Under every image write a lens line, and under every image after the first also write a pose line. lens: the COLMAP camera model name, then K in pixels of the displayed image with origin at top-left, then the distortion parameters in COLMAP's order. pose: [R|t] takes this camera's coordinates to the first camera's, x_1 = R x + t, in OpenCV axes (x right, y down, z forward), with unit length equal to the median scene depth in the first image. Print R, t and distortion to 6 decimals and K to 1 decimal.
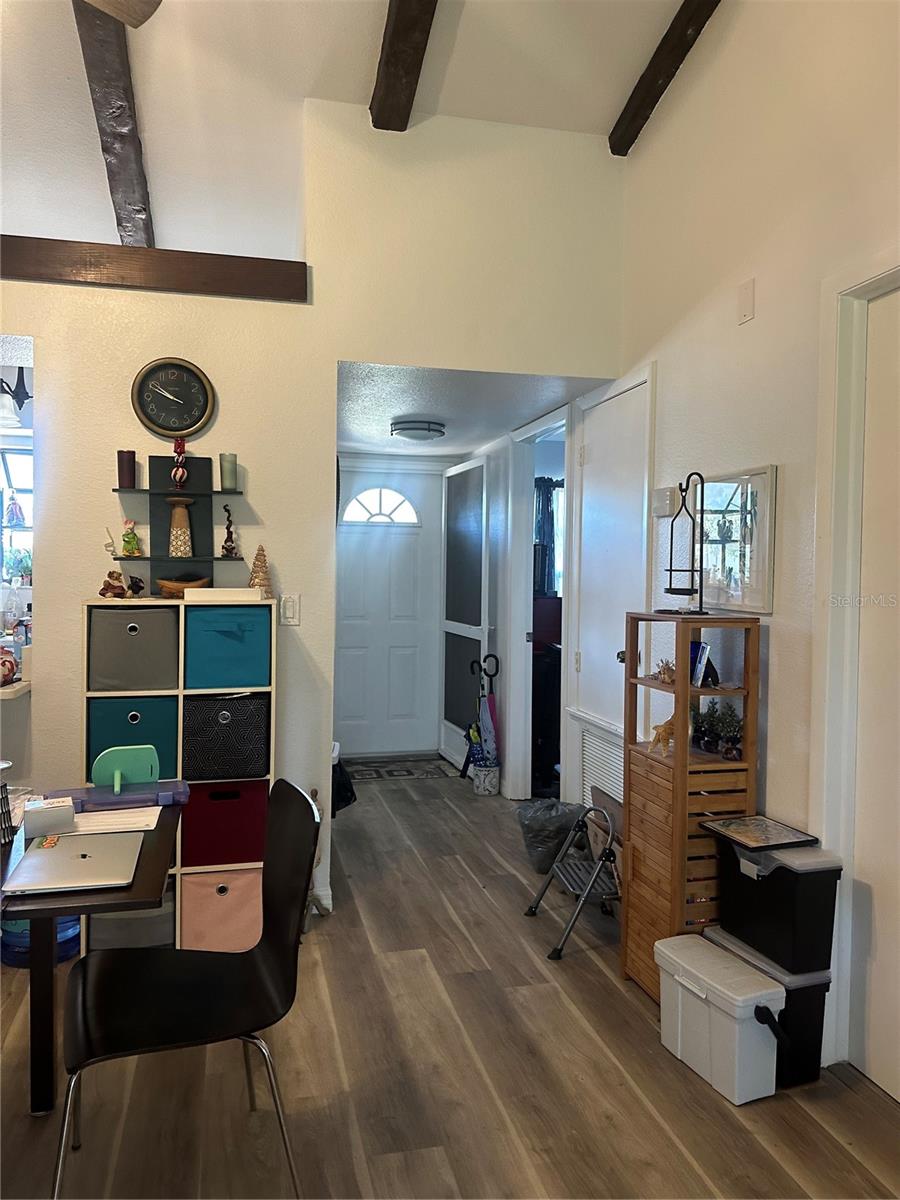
lens RADIAL K [[849.9, 0, 434.1], [0, 849.9, 583.2], [0, 0, 1]] dist [0.109760, -0.186445]
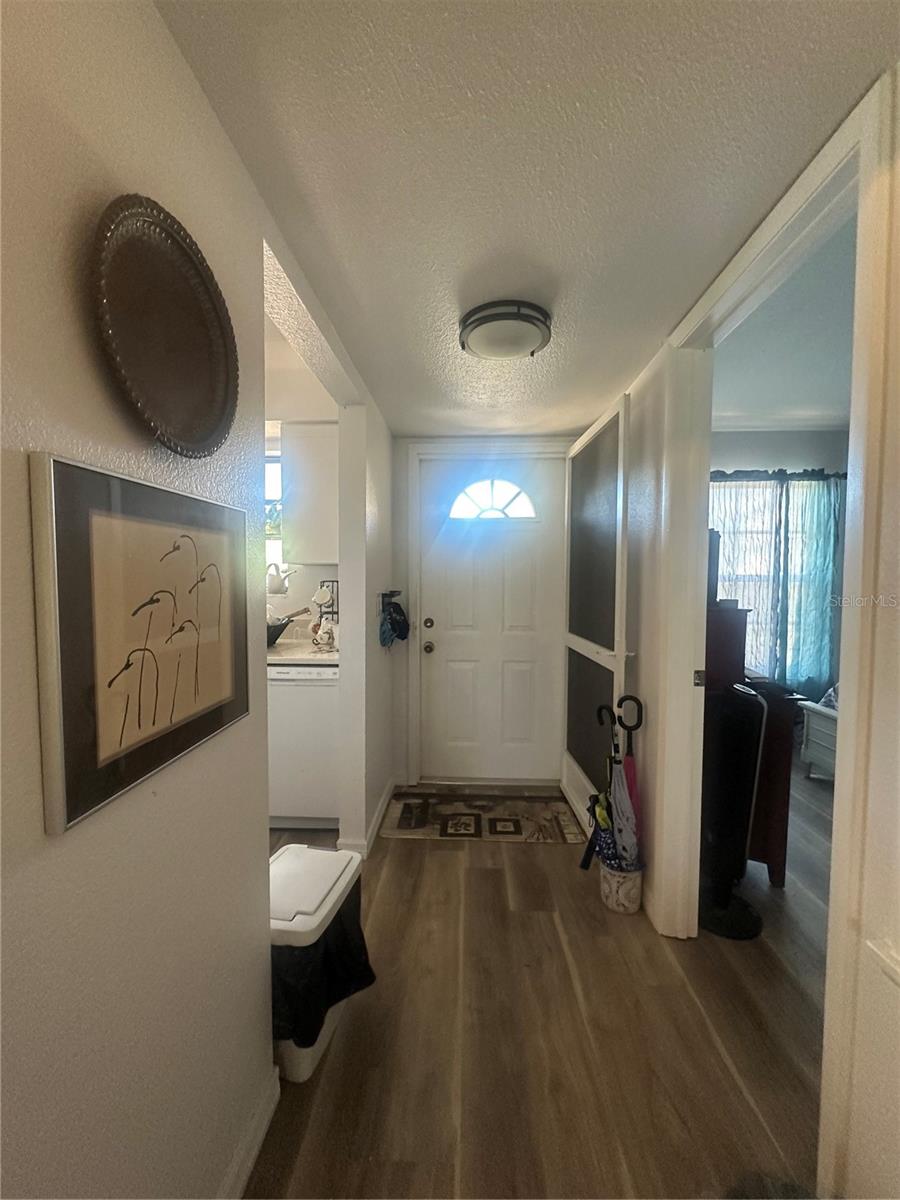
lens RADIAL K [[482.0, 0, 450.0], [0, 482.0, 600.0], [0, 0, 1]] dist [-0.002009, -0.000254]
pose [[0.963987, 0.003651, -0.265923, 0.031700], [0.002781, 0.999713, 0.023807, 0.000097], [0.265934, -0.023689, 0.963700, 0.606144]]
